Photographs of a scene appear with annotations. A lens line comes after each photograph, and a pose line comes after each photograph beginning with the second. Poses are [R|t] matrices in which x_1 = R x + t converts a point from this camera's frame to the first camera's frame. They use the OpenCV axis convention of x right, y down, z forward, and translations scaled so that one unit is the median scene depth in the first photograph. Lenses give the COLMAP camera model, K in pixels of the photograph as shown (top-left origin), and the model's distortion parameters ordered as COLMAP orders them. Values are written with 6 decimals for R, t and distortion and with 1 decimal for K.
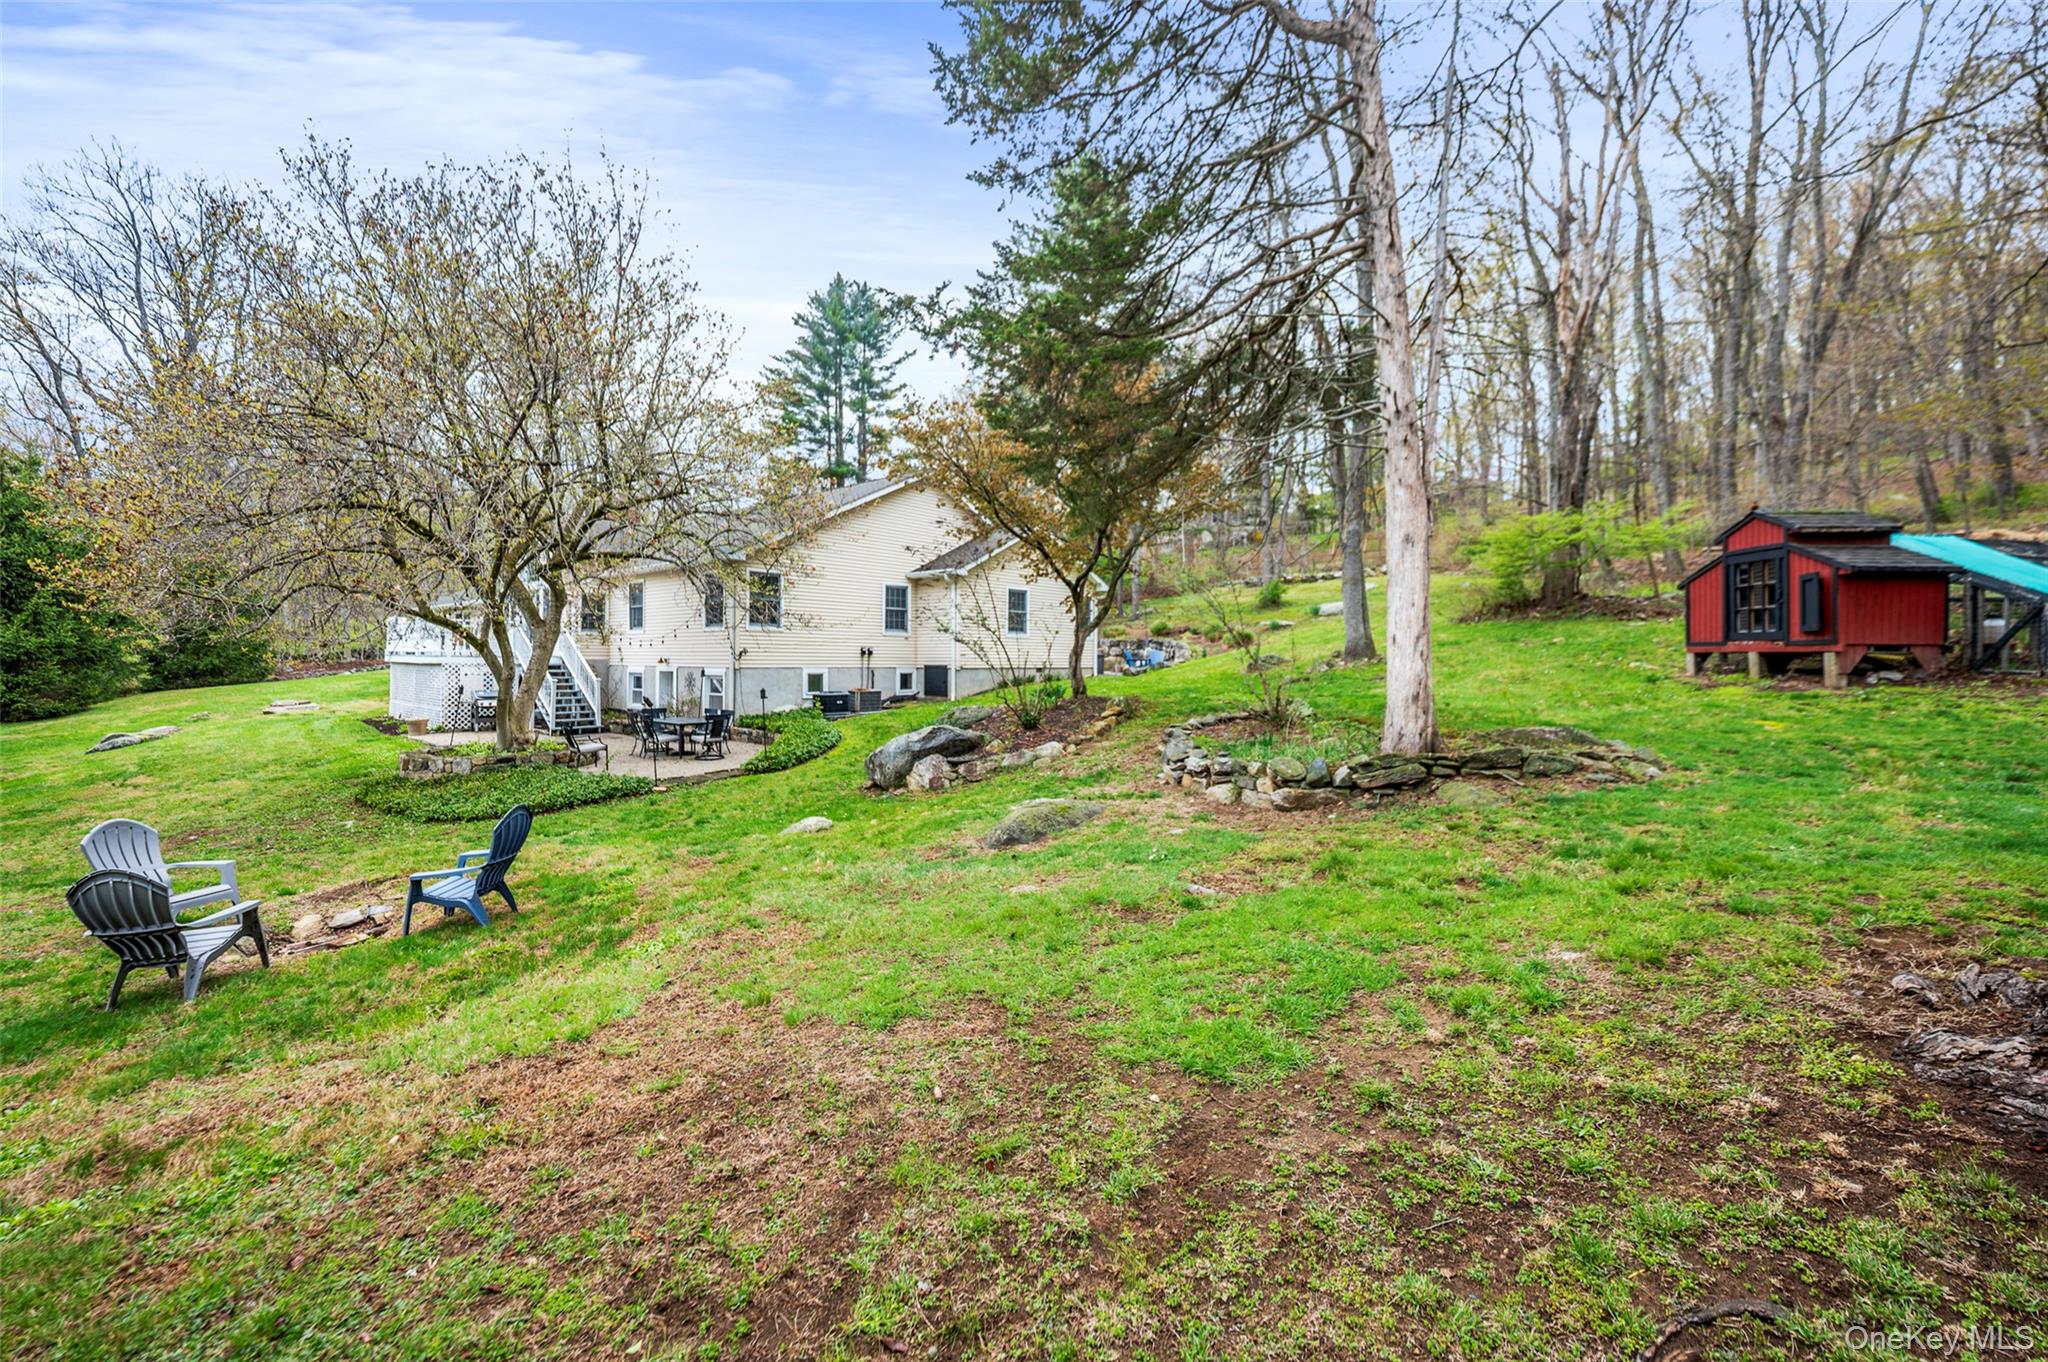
lens RADIAL K [[819.6, 0, 1026.7], [0, 819.6, 663.9], [0, 0, 1]] dist [0.002708, 0.000128]
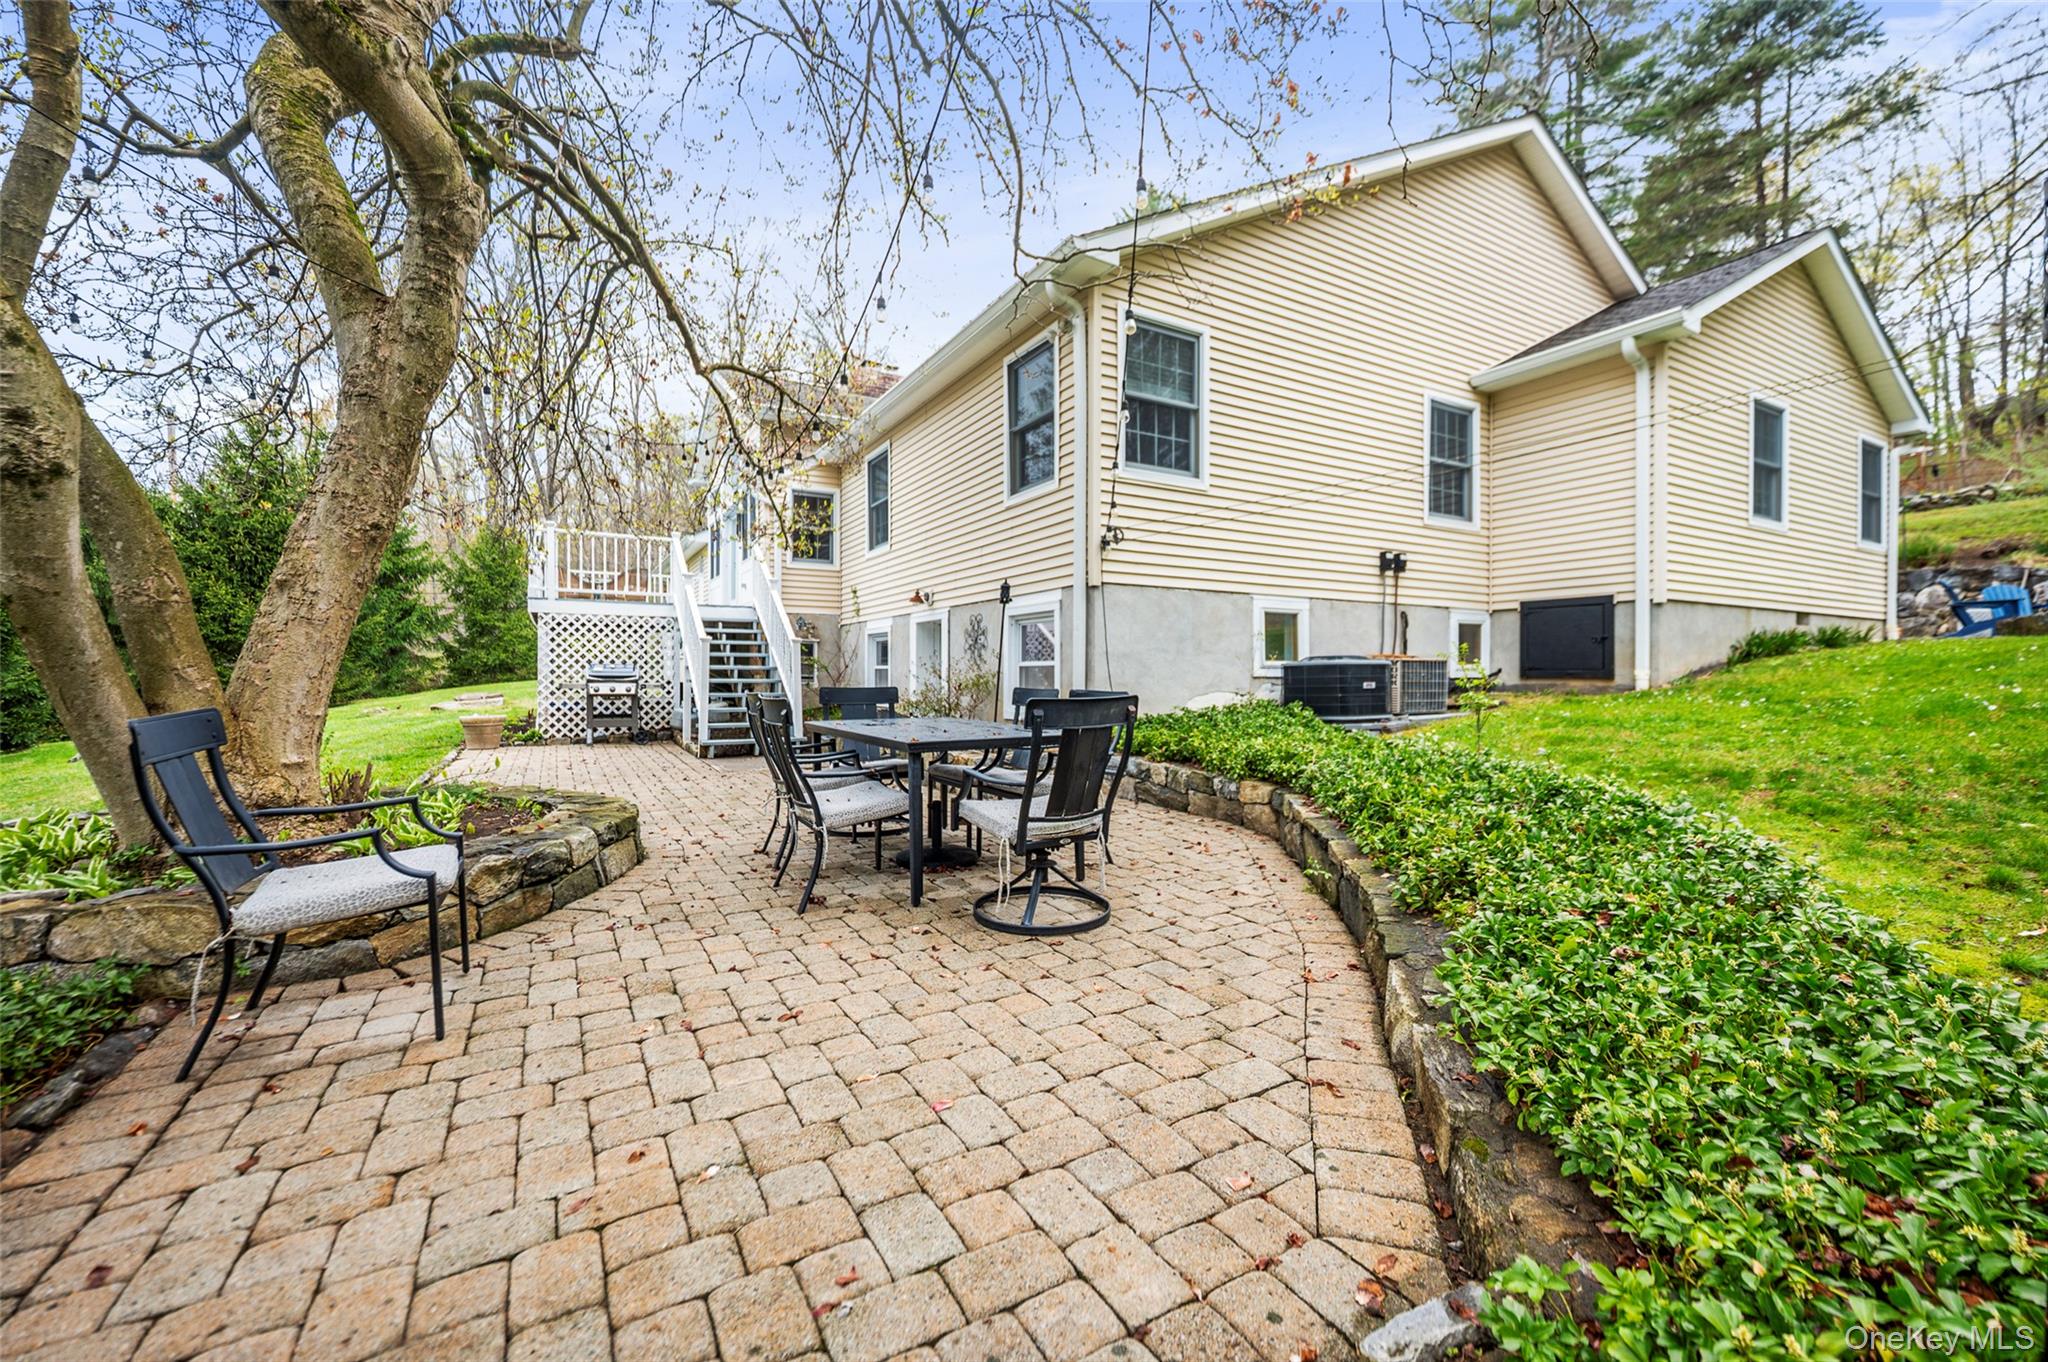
lens RADIAL K [[819.6, 0, 1029.2], [0, 819.6, 683.6], [0, 0, 1]] dist [0.002708, 0.000128]
pose [[0.943166, -0.002088, -0.332315, -0.226625], [0.005194, 0.999951, 0.008459, 0.038636], [0.332281, -0.009705, 0.943130, 0.567695]]
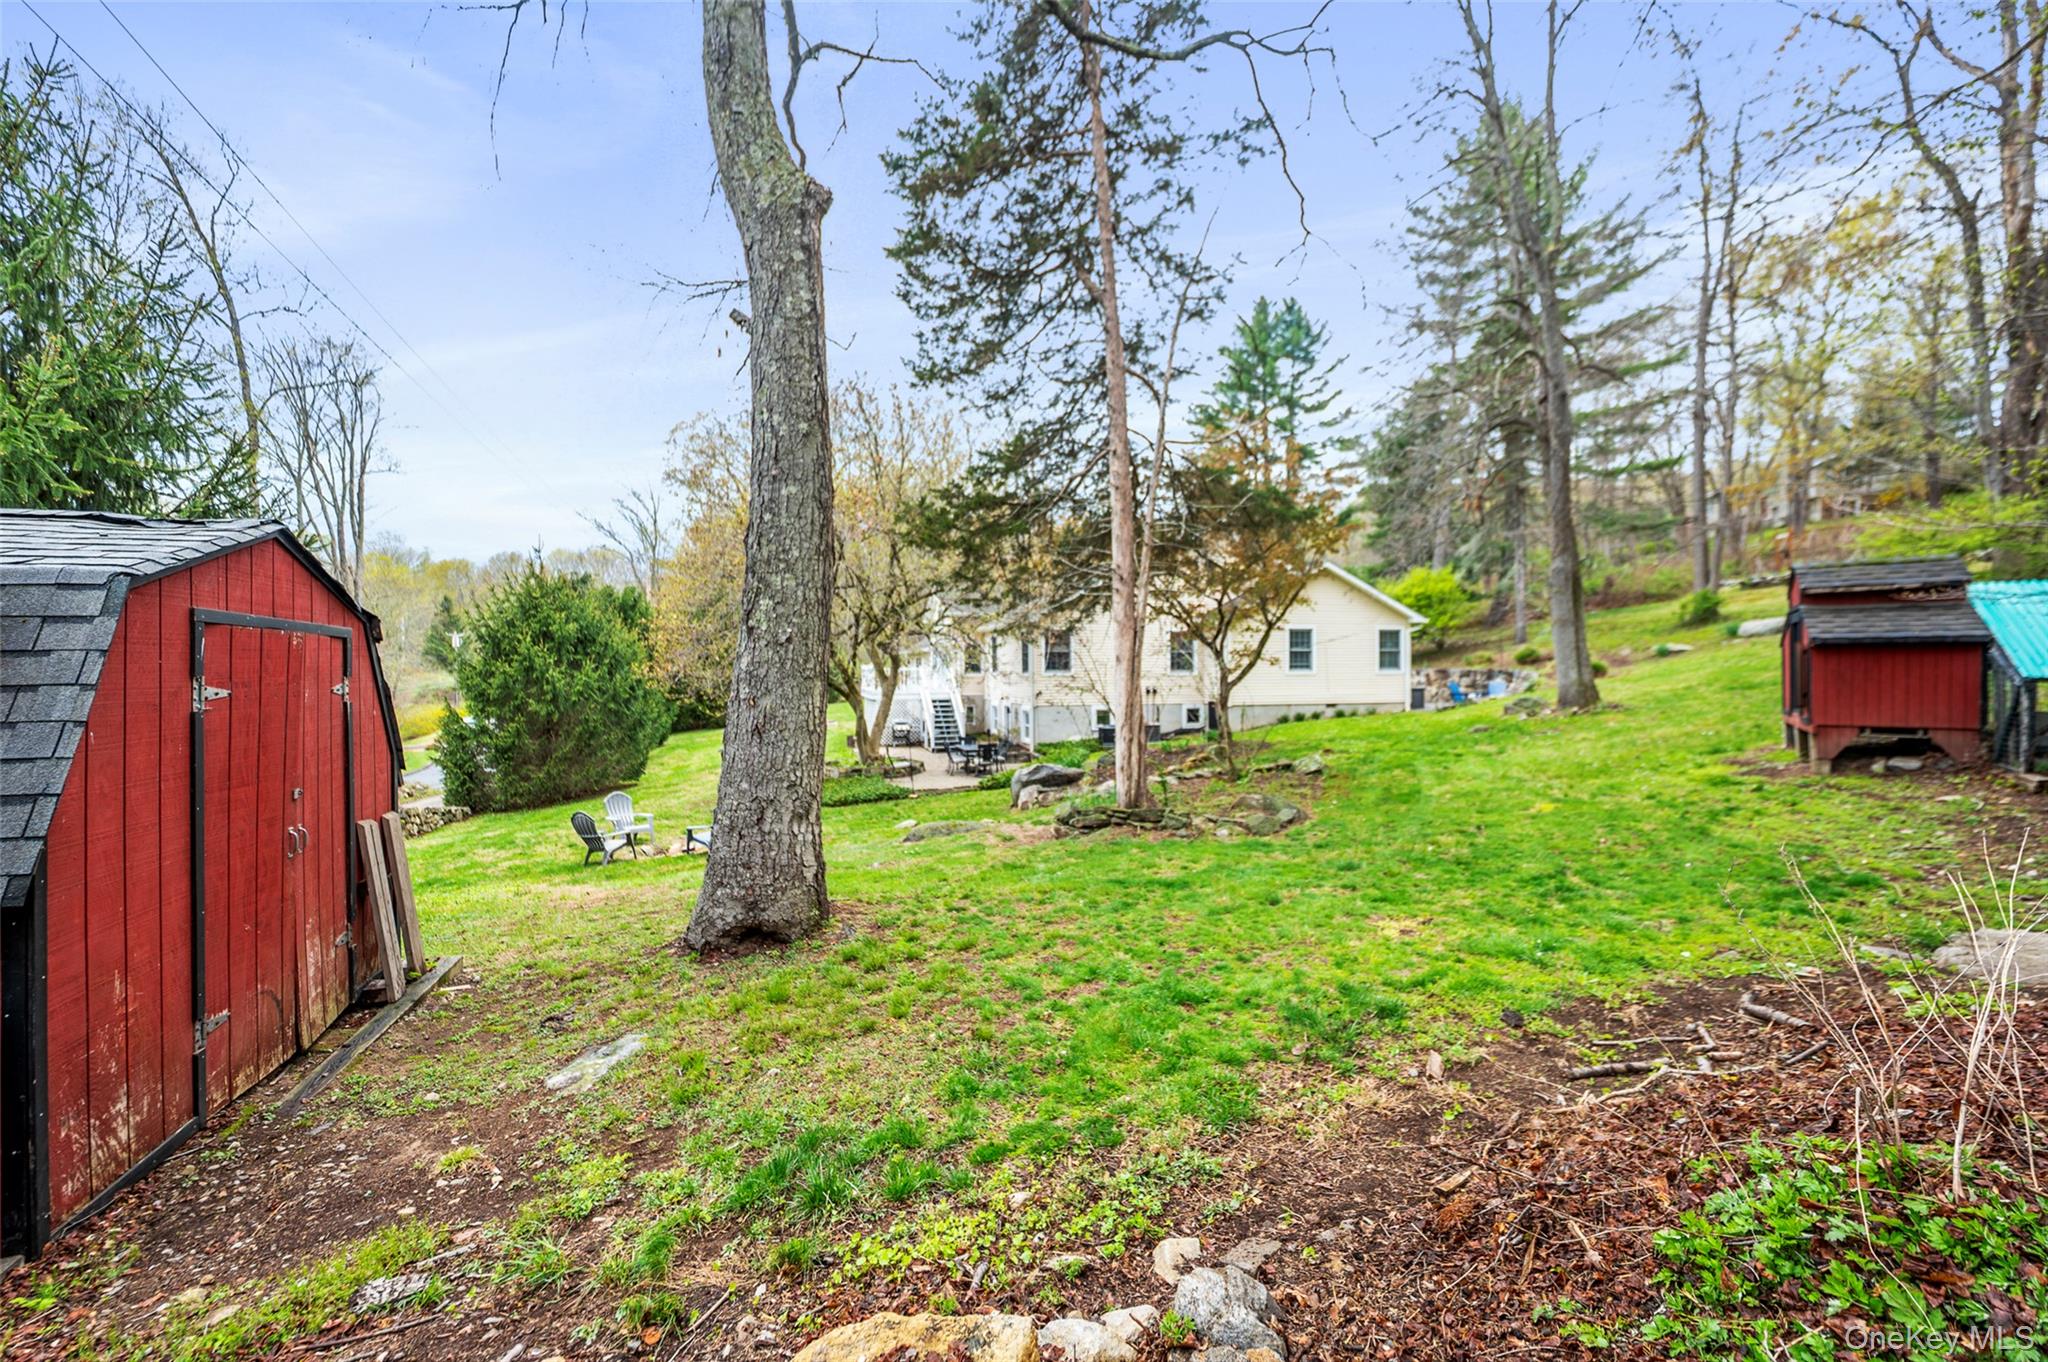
lens RADIAL K [[855.1, 0, 1024.4], [0, 855.1, 684.7], [0, 0, 1]] dist [0.000156, -0.000024]
pose [[0.823898, -0.003116, -0.566730, 0.335390], [0.009221, 0.999926, 0.007908, -0.033423], [0.566663, -0.011742, 0.823866, -0.089897]]
